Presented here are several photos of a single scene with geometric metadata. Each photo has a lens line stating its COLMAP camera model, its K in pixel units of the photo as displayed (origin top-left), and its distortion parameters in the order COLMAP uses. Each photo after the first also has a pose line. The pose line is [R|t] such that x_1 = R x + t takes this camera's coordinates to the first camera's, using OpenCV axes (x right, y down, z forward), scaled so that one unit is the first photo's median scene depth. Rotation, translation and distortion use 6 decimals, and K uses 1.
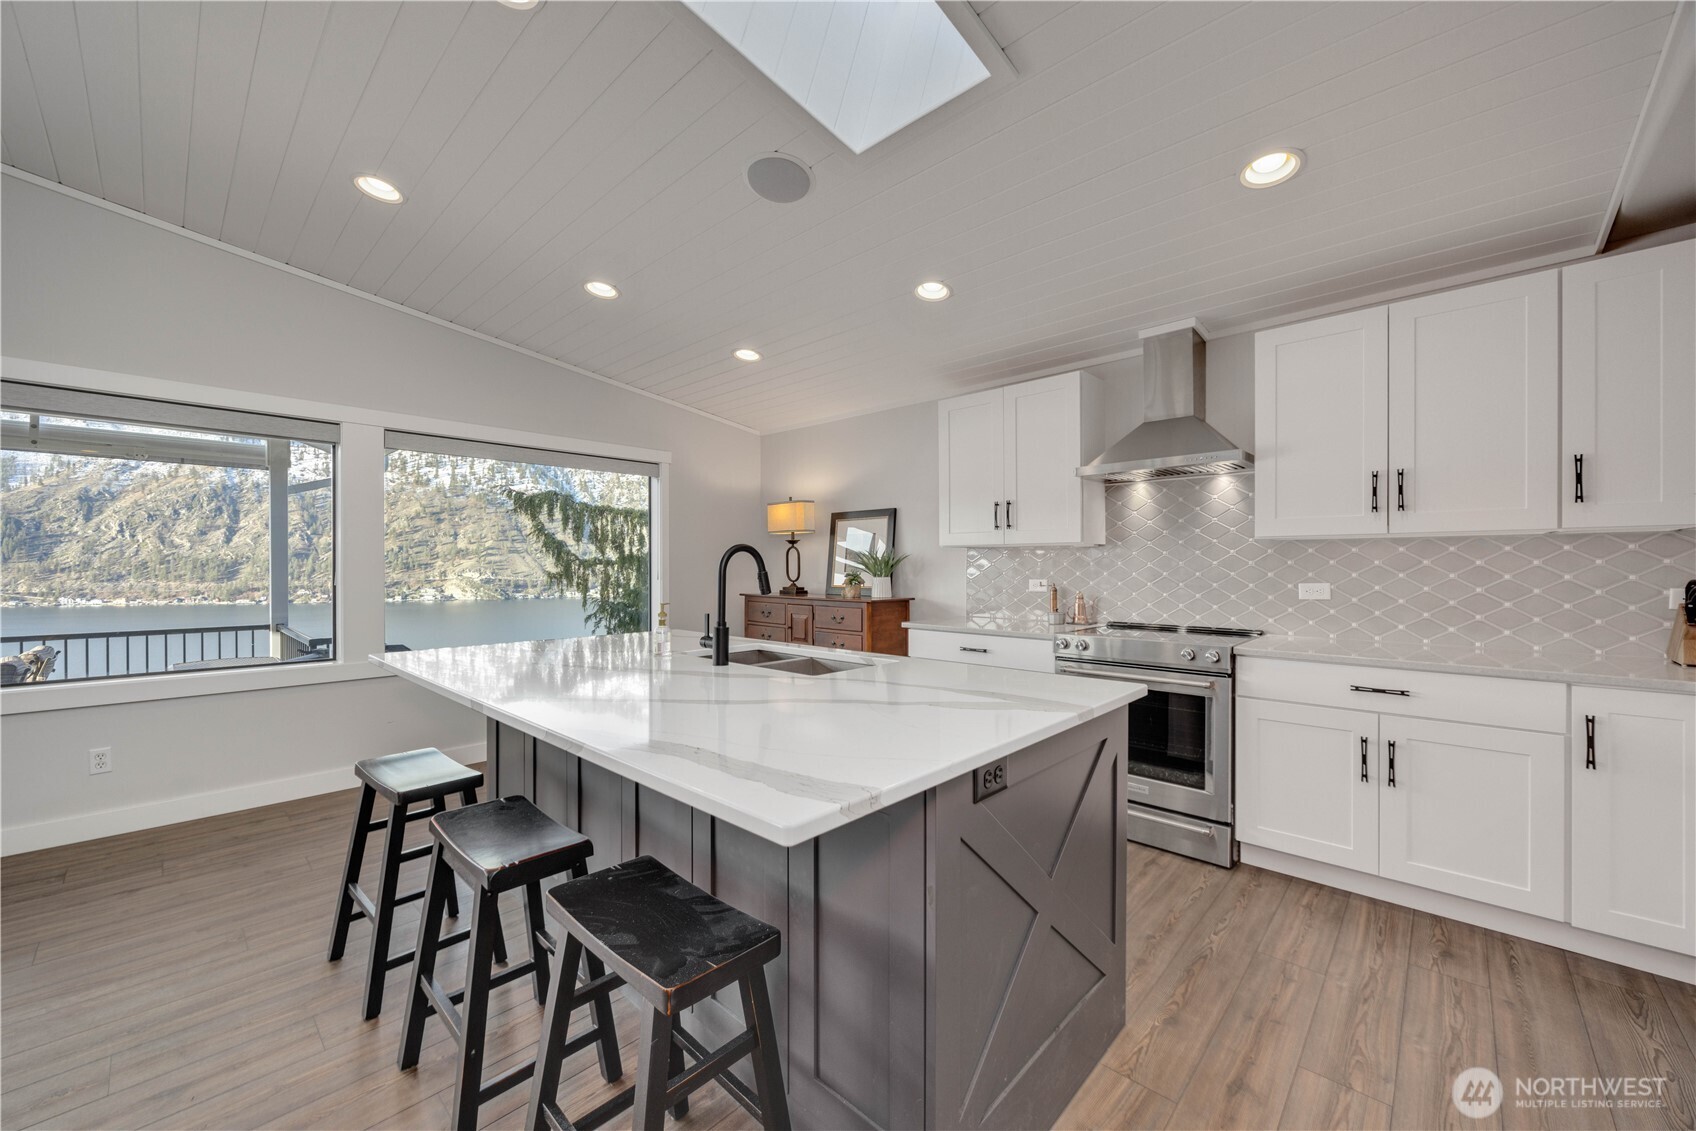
lens RADIAL K [[643.6, 0, 840.1], [0, 643.6, 571.6], [0, 0, 1]] dist [-0.001635, -0.000138]
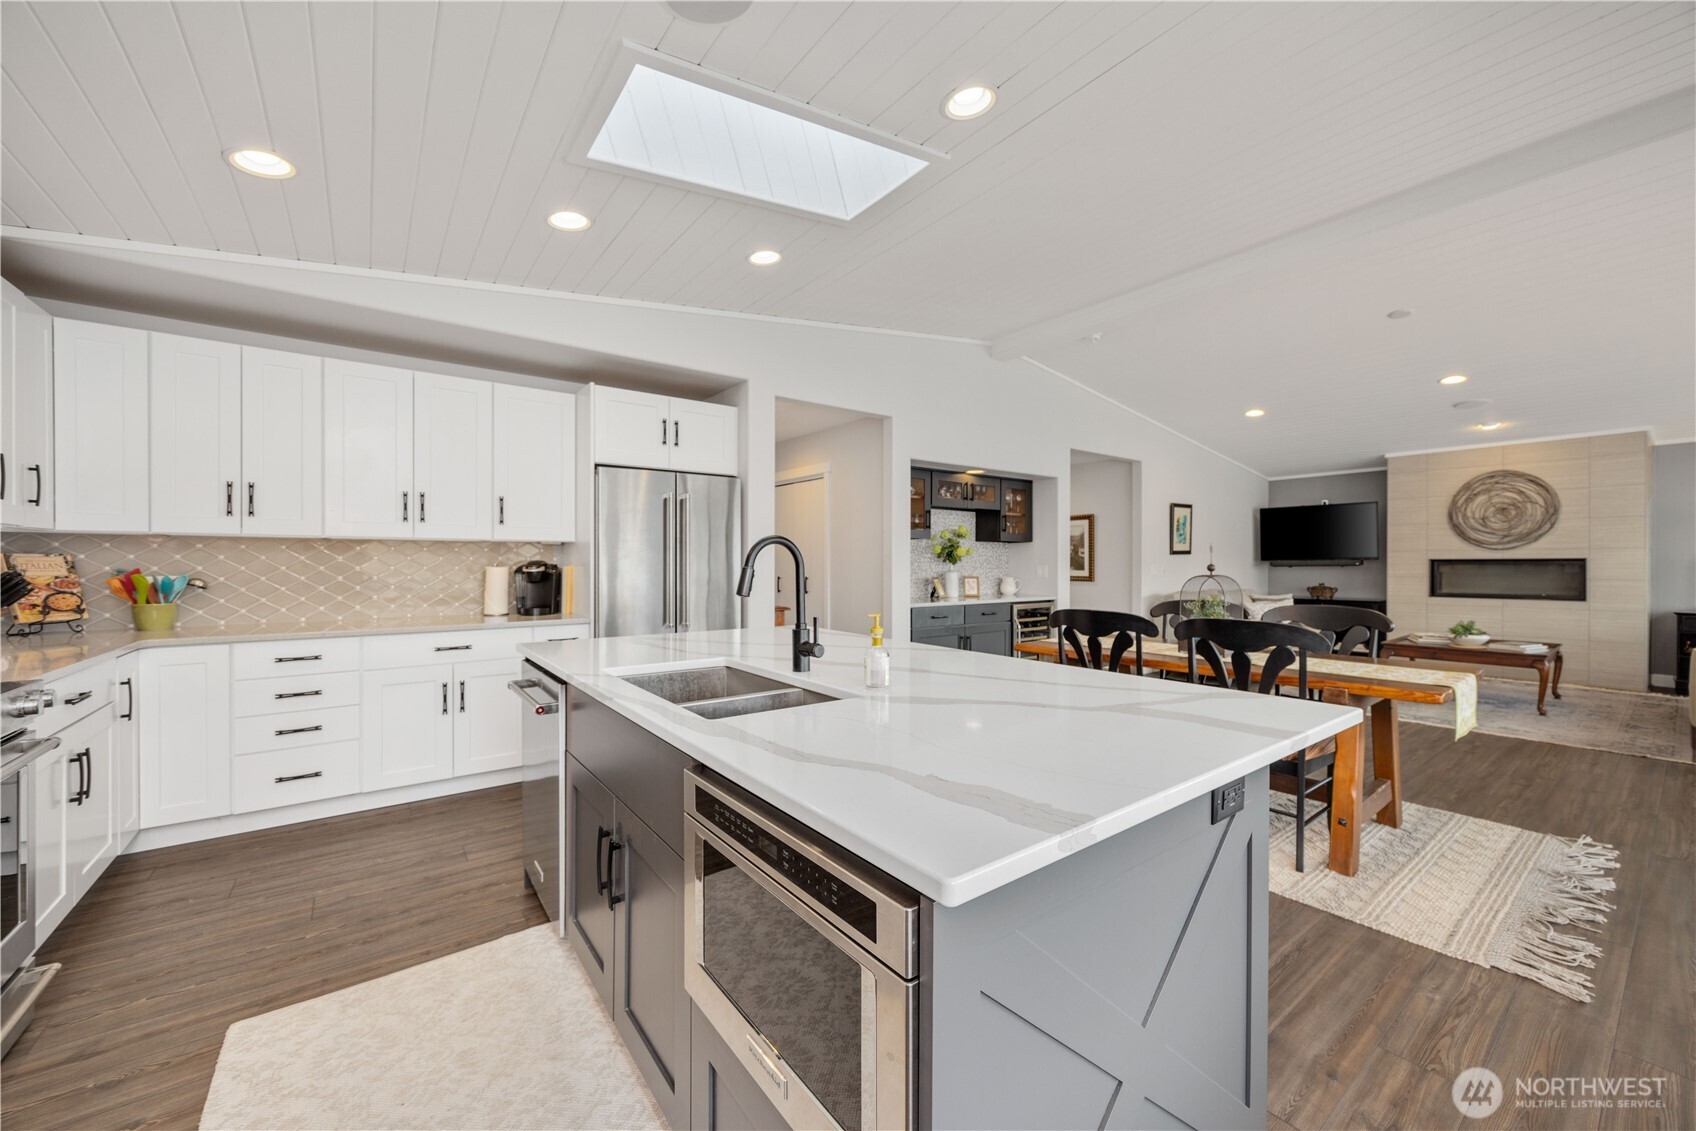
lens RADIAL K [[639.6, 0, 840.1], [0, 639.6, 562.3], [0, 0, 1]] dist [-0.002635, -0.000205]
pose [[-0.985561, 0.000689, 0.169321, -0.272040], [0.001898, 0.999974, 0.006982, -0.007931], [-0.169312, 0.007202, -0.985536, 1.280231]]
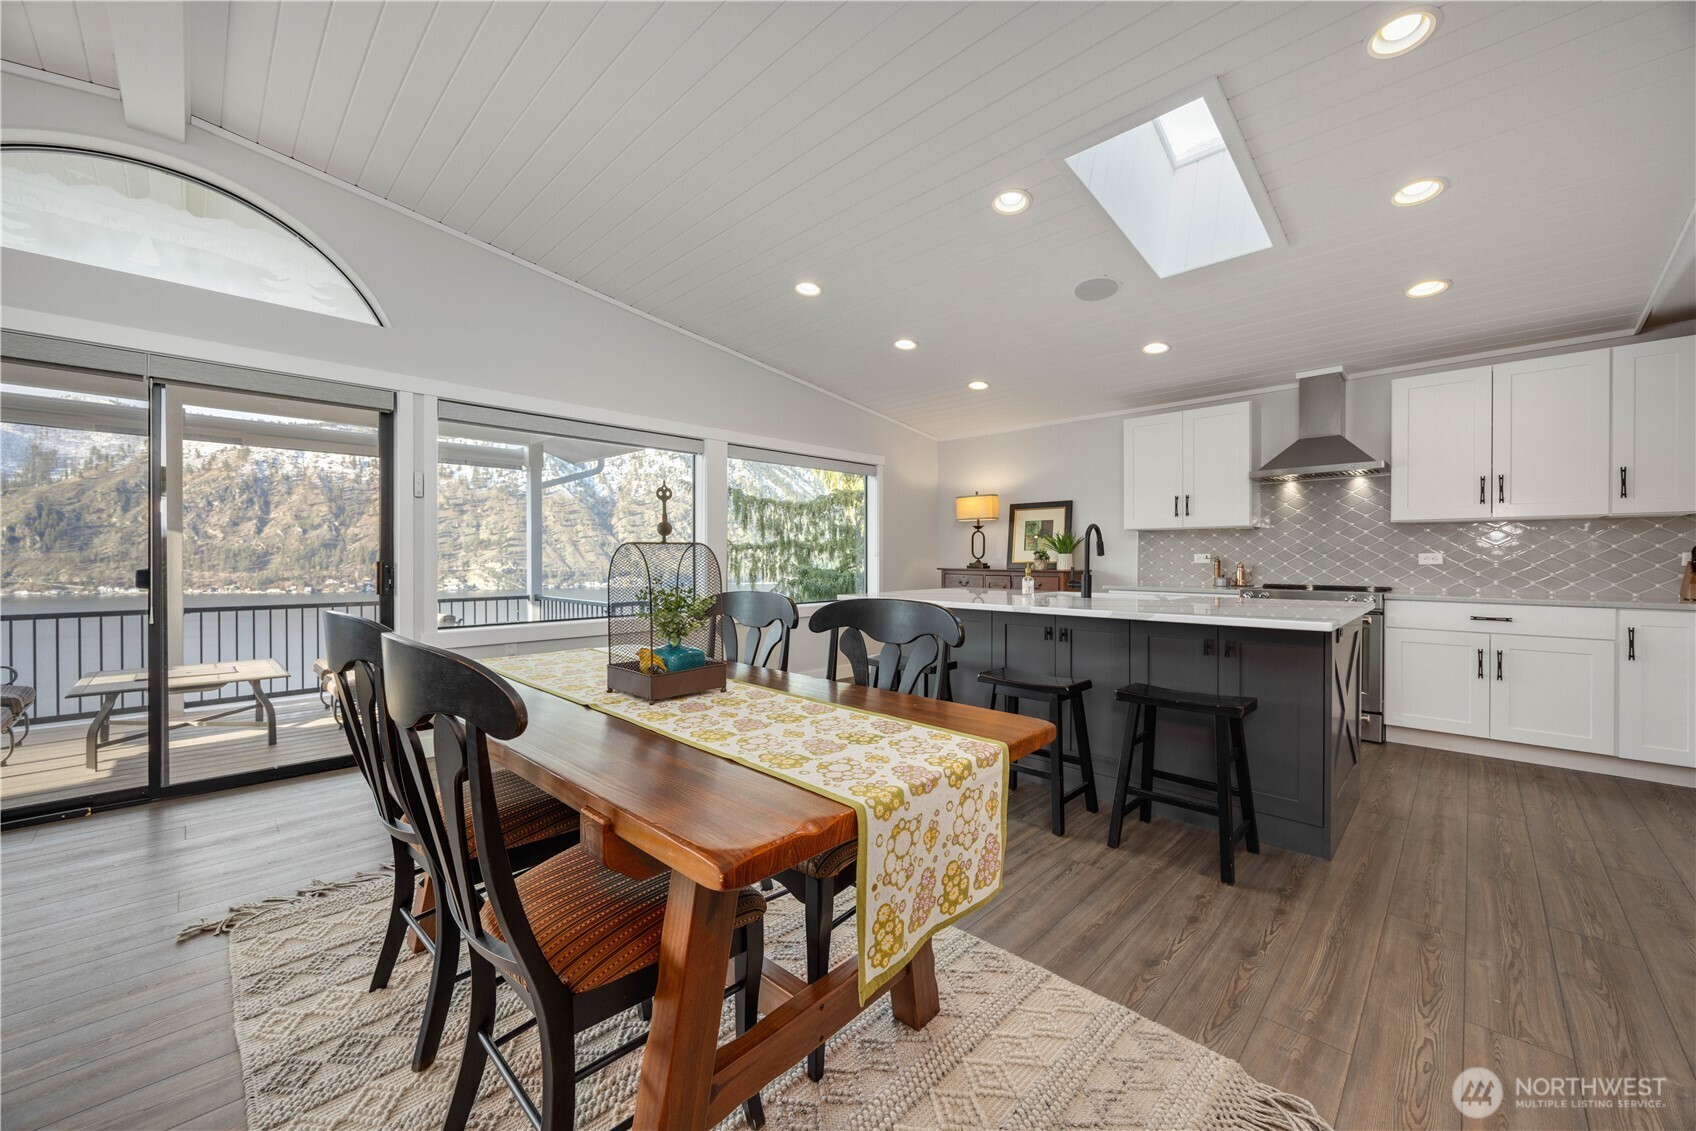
lens RADIAL K [[639.6, 0, 840.1], [0, 639.6, 562.3], [0, 0, 1]] dist [-0.002635, -0.000205]
pose [[0.999798, 0.001708, -0.020037, -0.530227], [-0.001722, 0.999998, -0.000715, 0.040261], [0.020035, 0.000750, 0.999799, -0.430966]]
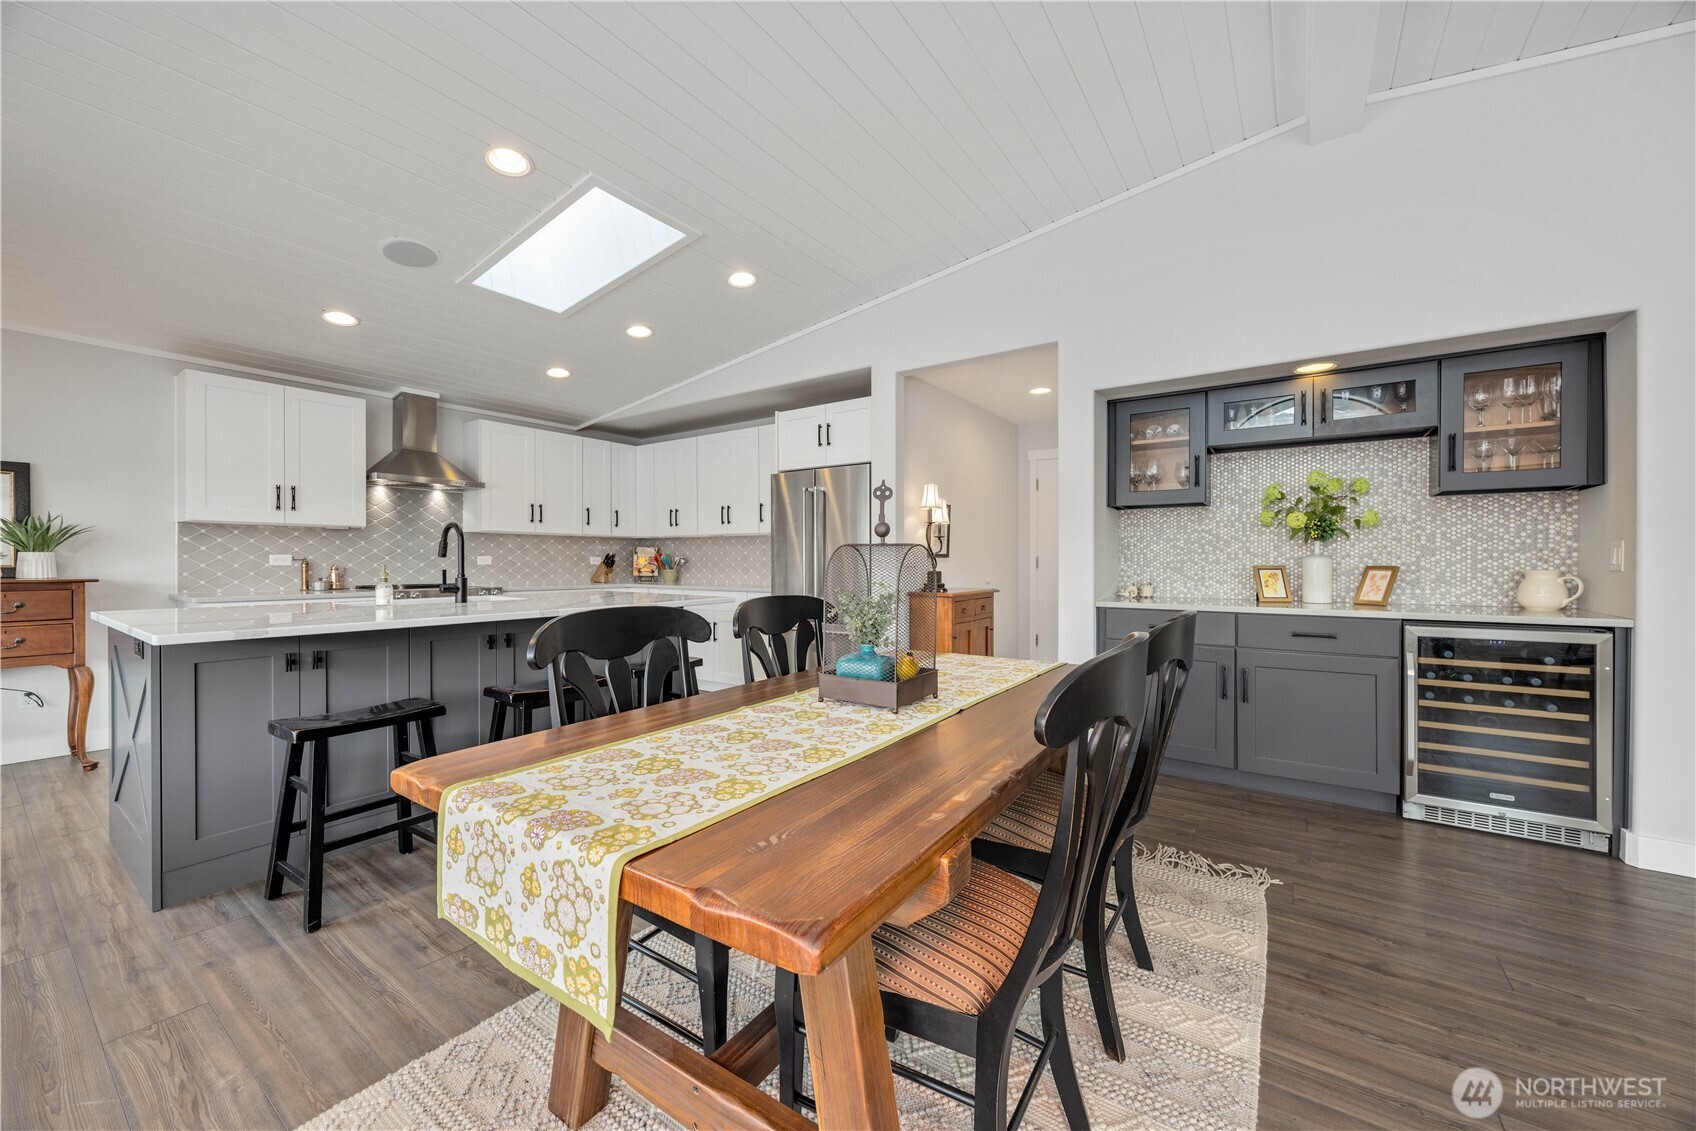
lens RADIAL K [[639.6, 0, 840.1], [0, 639.6, 562.3], [0, 0, 1]] dist [-0.002635, -0.000205]
pose [[-0.149341, -0.002125, 0.988784, -1.220869], [0.006417, 0.999975, 0.003118, 0.035553], [-0.988765, 0.006811, -0.149323, 0.245333]]
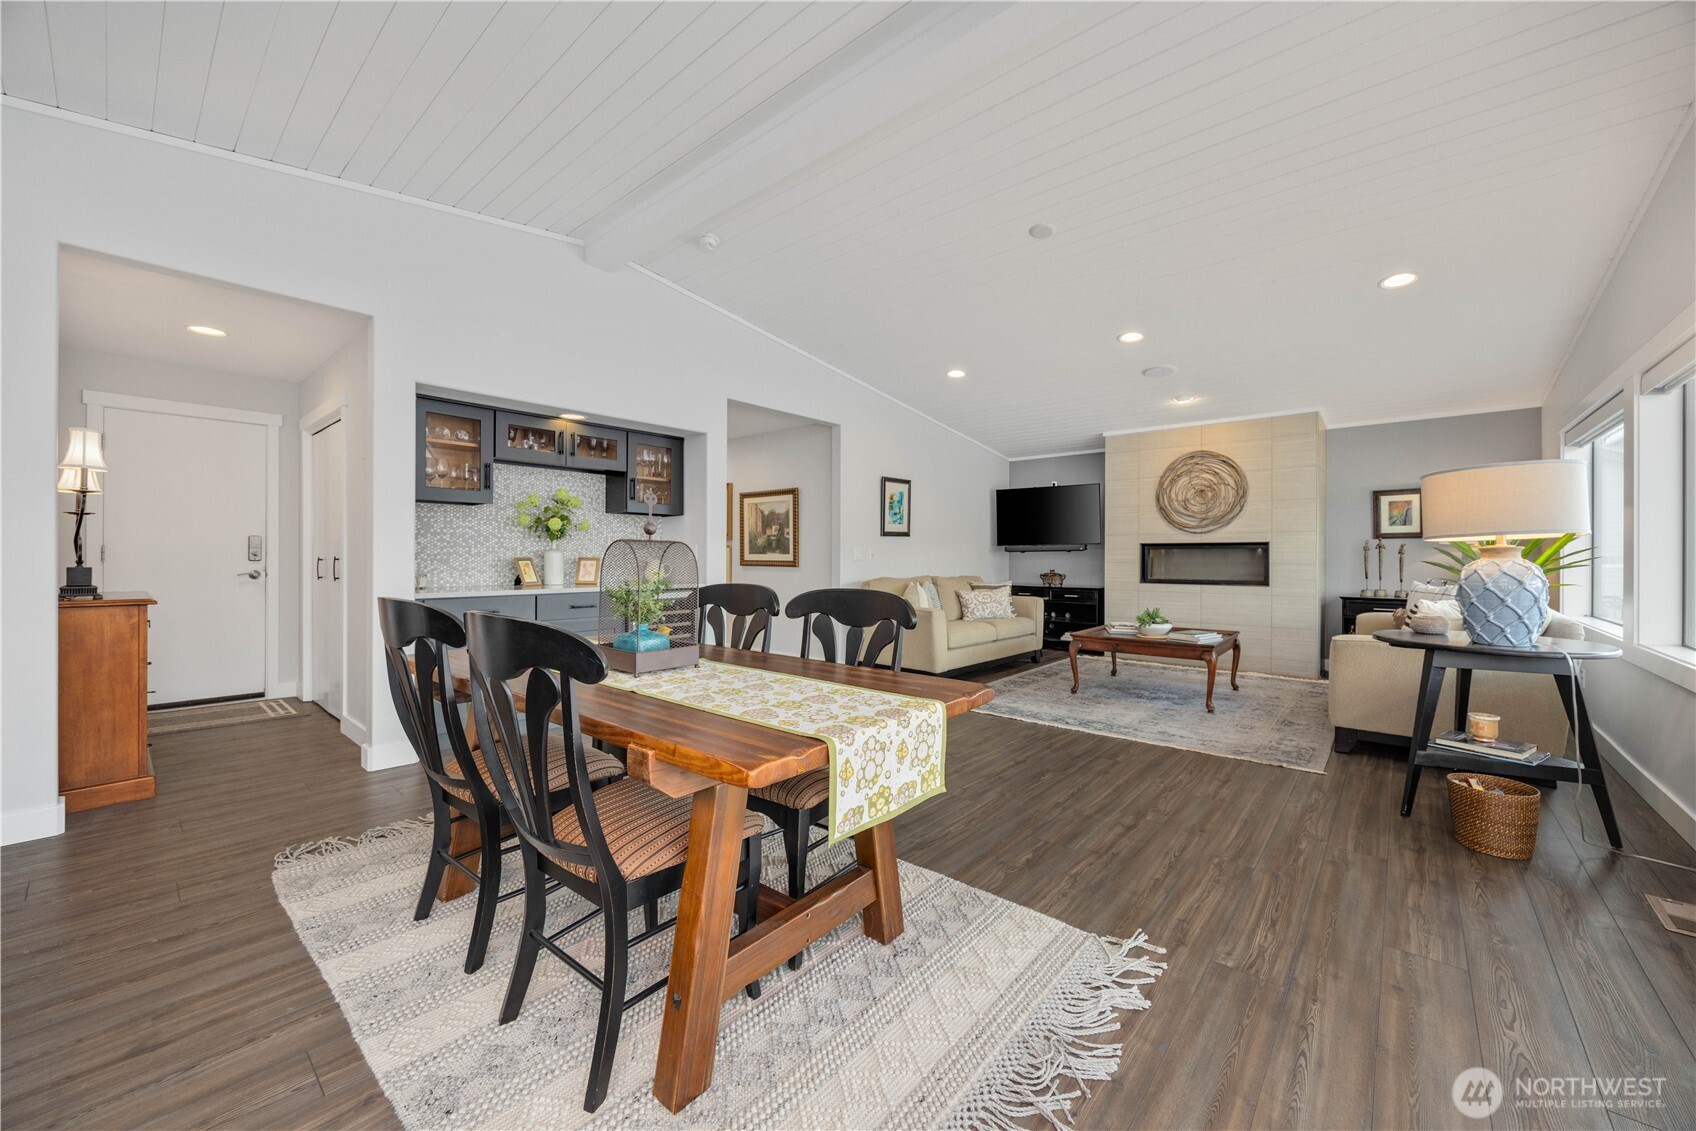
lens RADIAL K [[639.5, 0, 840.0], [0, 639.5, 552.3], [0, 0, 1]] dist [-0.004221, -0.000111]
pose [[-0.999098, -0.004531, -0.042228, -0.871836], [-0.004652, 0.999985, 0.002772, 0.031316], [0.042214, 0.002966, -0.999104, 0.785524]]
